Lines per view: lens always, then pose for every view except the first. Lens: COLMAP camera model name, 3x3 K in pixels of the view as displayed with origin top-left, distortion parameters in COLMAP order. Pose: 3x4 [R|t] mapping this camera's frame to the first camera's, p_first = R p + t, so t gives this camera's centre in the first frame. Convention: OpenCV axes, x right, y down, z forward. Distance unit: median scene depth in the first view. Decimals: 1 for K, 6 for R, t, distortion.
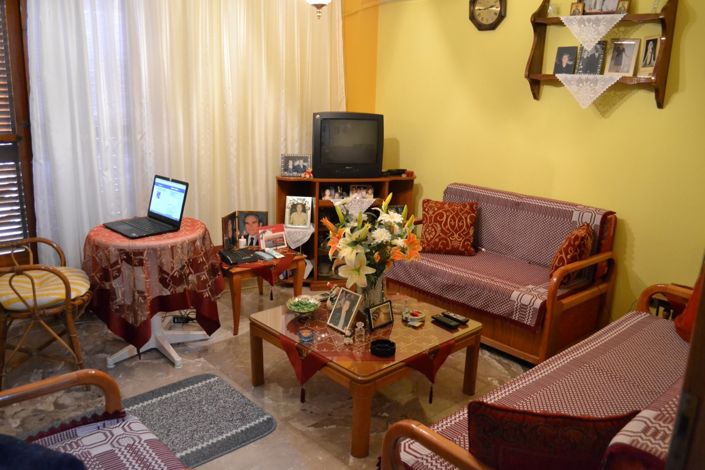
lens RADIAL K [[559.9, 0, 354.7], [0, 559.9, 233.9], [0, 0, 1]] dist [-0.071111, 0.010834]
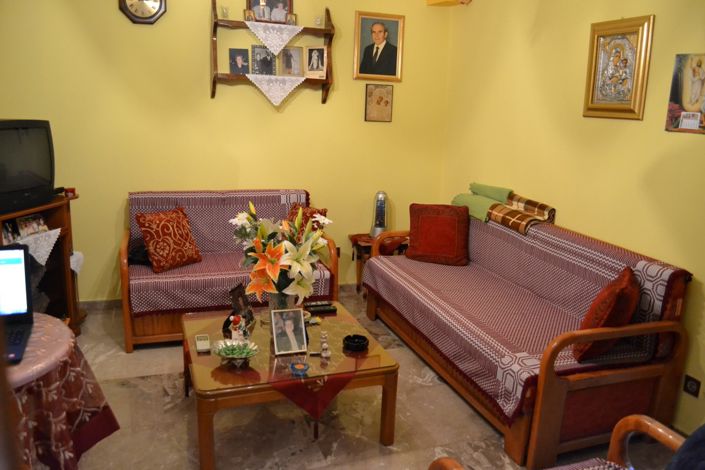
lens RADIAL K [[559.9, 0, 354.7], [0, 559.9, 233.9], [0, 0, 1]] dist [-0.071111, 0.010834]
pose [[0.406281, -0.220120, 0.886839, -0.585448], [0.206035, 0.967624, 0.145782, -0.101717], [-0.890217, 0.123491, 0.438480, 0.371307]]
